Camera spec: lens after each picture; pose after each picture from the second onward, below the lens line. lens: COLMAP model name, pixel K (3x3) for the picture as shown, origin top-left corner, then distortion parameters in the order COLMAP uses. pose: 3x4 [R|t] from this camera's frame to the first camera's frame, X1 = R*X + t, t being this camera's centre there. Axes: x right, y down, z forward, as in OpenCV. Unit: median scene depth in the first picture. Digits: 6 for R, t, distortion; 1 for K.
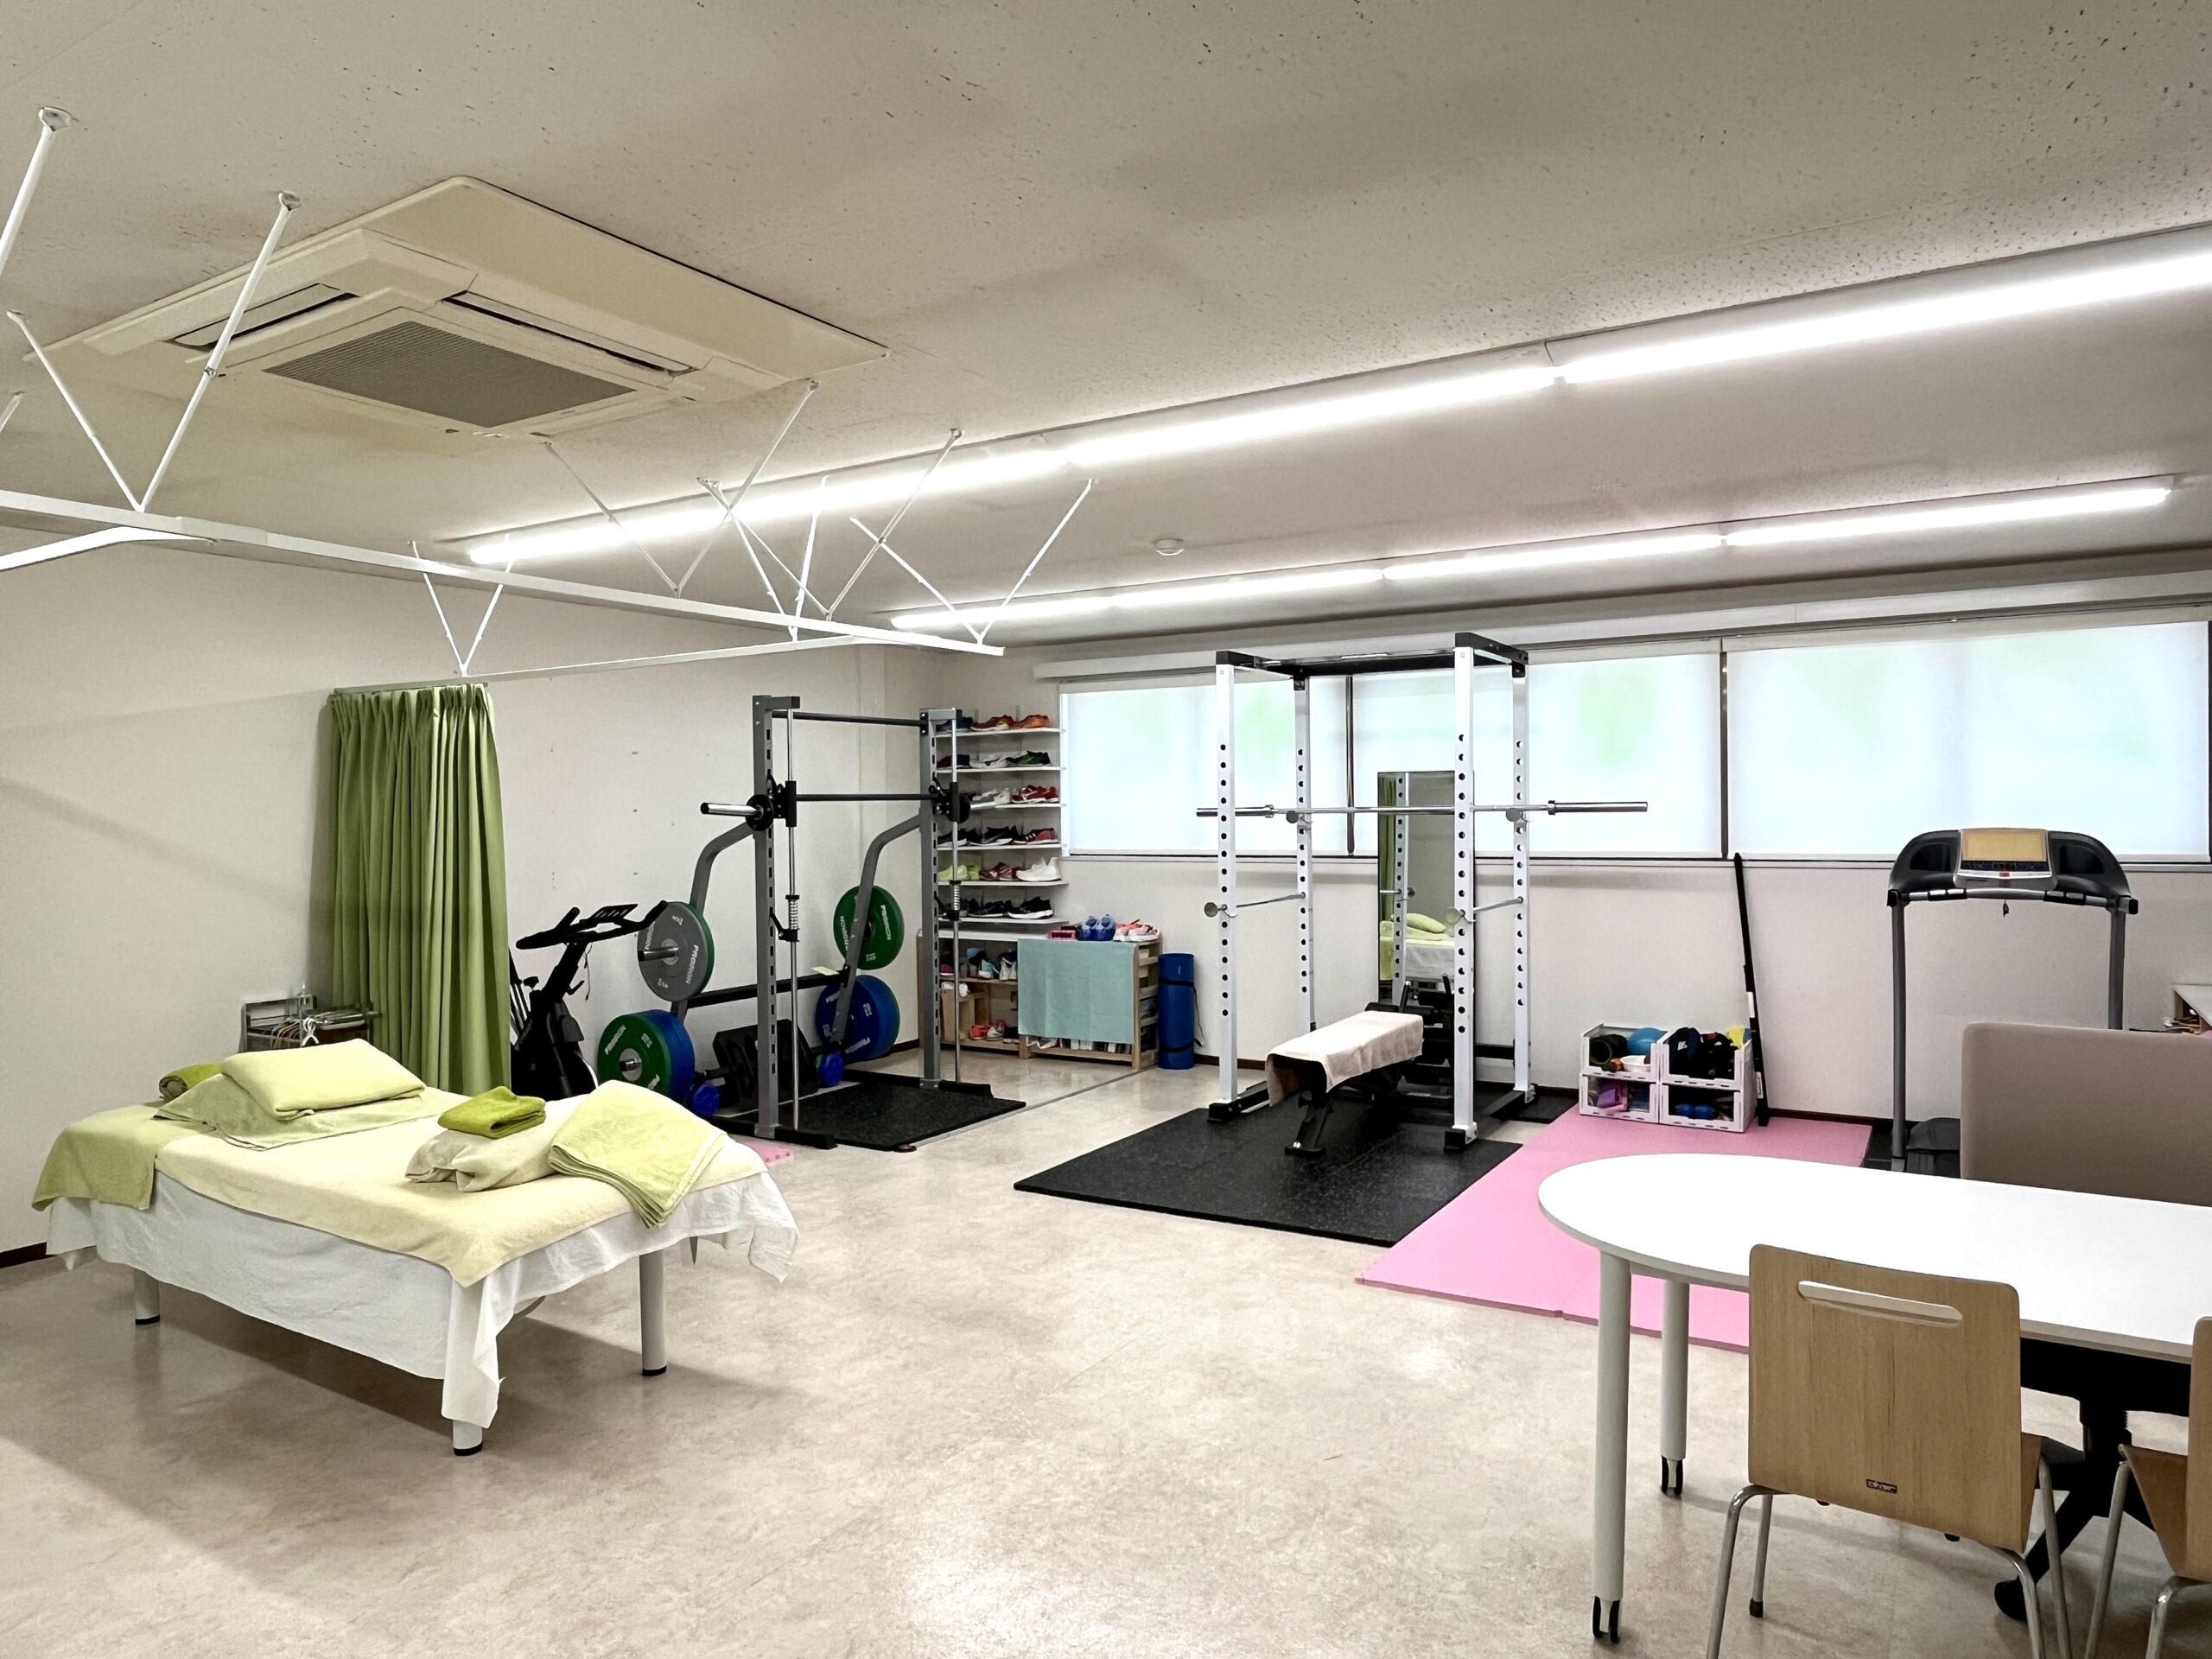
lens RADIAL K [[1370.2, 0, 1110.7], [0, 1370.2, 816.9], [0, 0, 1]] dist [0.002718, 0.001899]
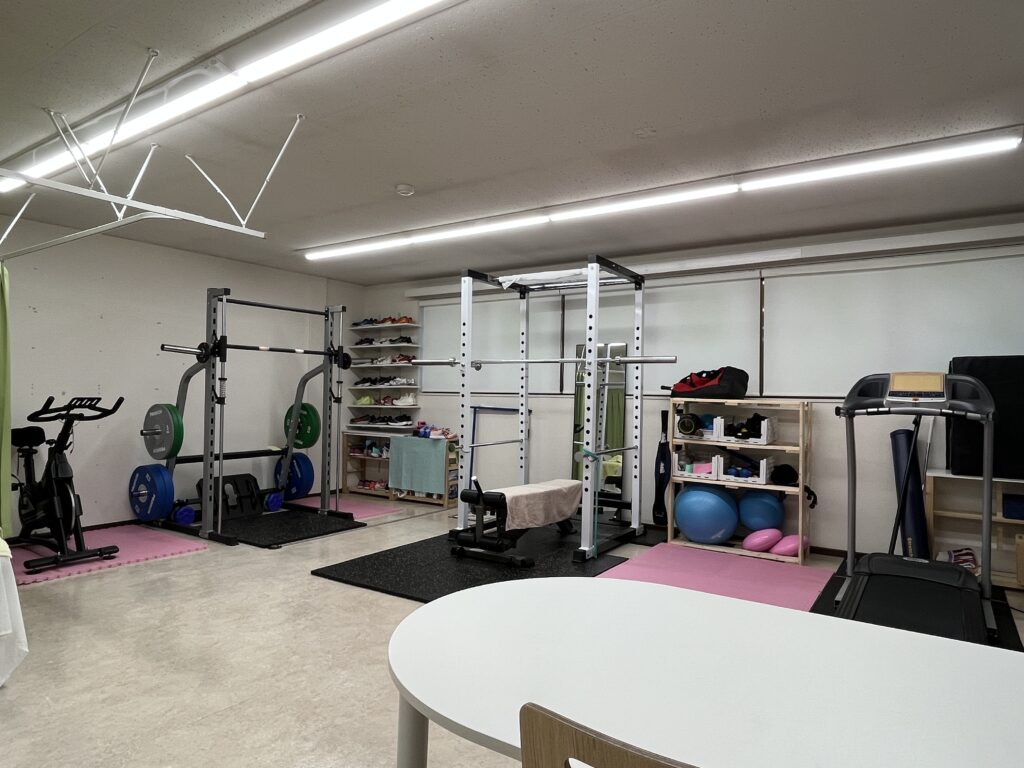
lens RADIAL K [[628.8, 0, 510.0], [0, 628.8, 387.9], [0, 0, 1]] dist [0.002872, -0.000815]
pose [[0.998676, 0.028553, -0.042800, 0.162428], [-0.029150, 0.999486, -0.013379, 0.038418], [0.042396, 0.014609, 0.998994, 0.194374]]
